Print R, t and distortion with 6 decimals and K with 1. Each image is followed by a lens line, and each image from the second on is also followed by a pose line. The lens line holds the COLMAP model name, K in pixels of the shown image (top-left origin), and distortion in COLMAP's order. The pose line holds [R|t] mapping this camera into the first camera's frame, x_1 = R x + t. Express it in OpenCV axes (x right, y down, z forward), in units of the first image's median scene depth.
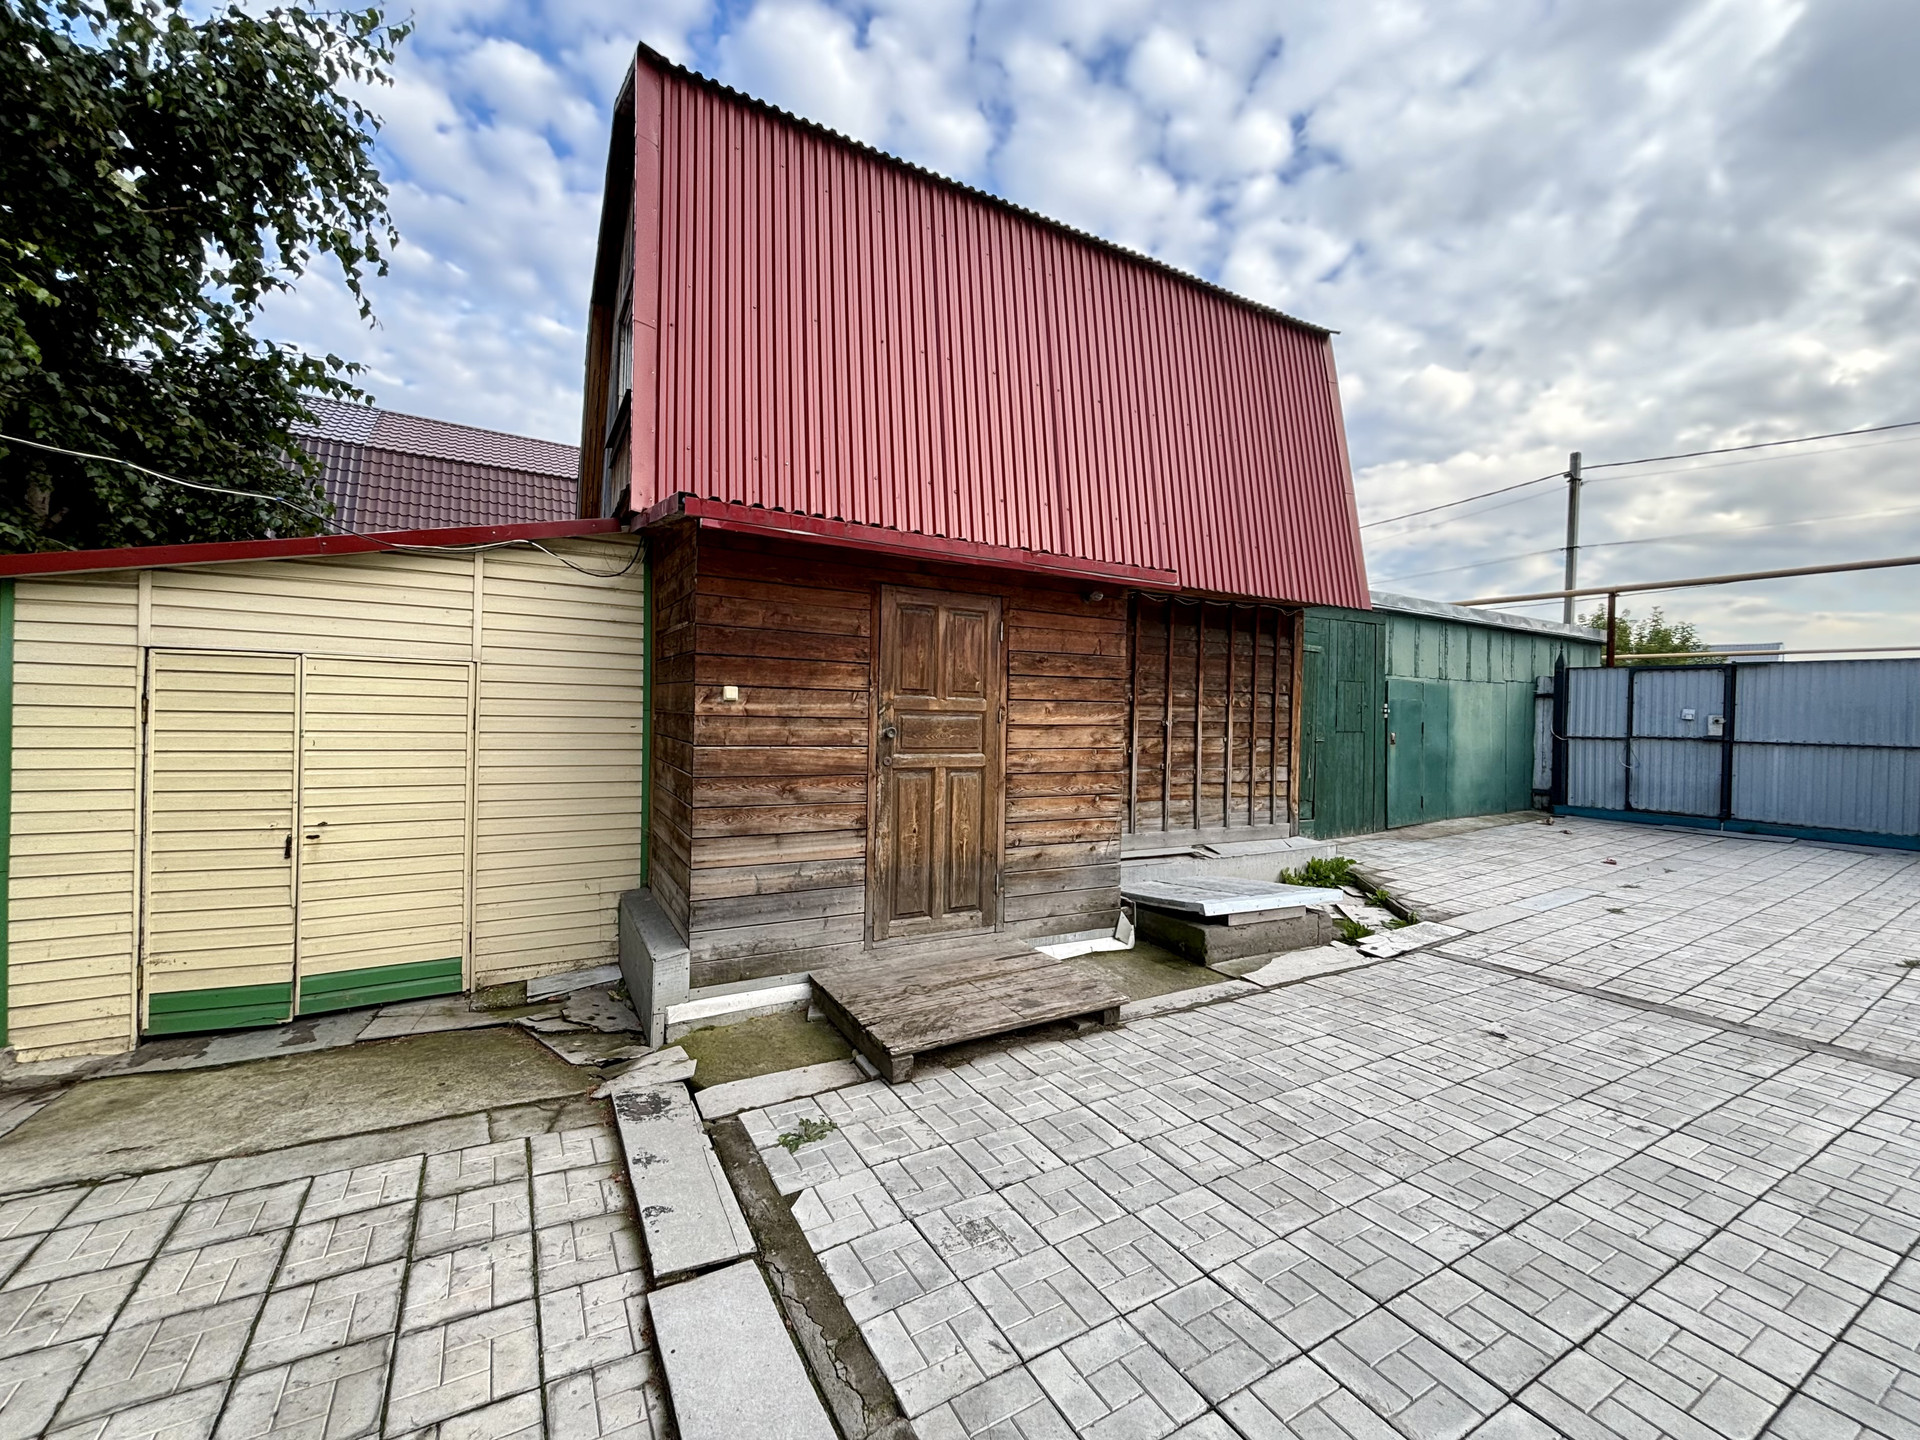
lens RADIAL K [[776.5, 0, 961.5], [0, 776.5, 717.0], [0, 0, 1]] dist [0.006445, -0.000824]
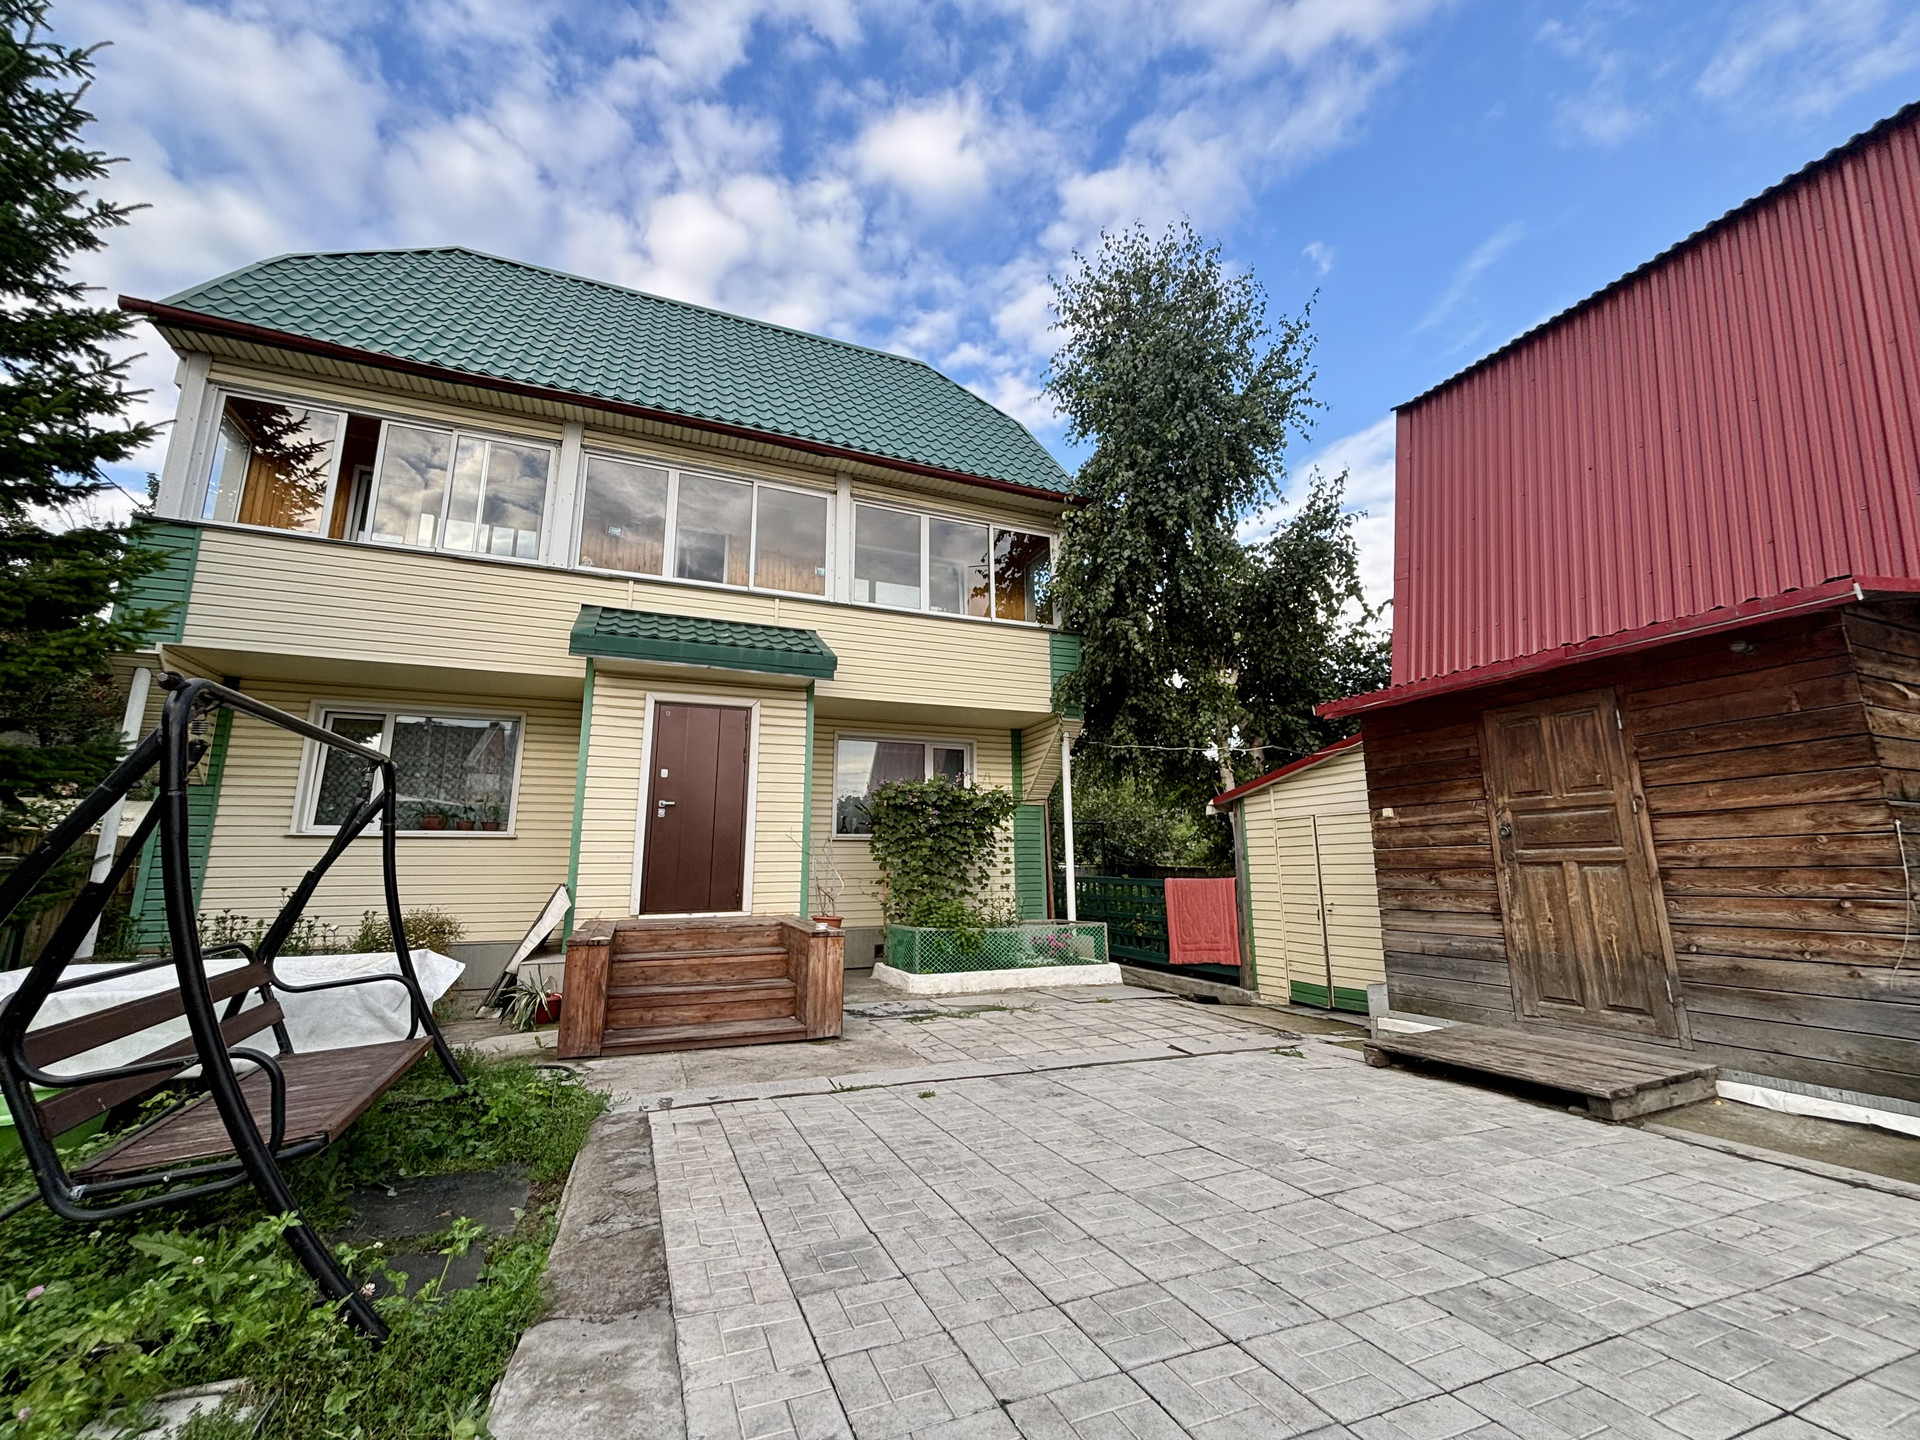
lens RADIAL K [[776.5, 0, 925.8], [0, 776.5, 718.2], [0, 0, 1]] dist [0.006445, -0.000824]
pose [[-0.146318, -0.221861, -0.964038, 1.187672], [-0.012179, 0.974856, -0.222502, 0.123507], [0.989163, -0.020815, -0.145341, 0.293482]]
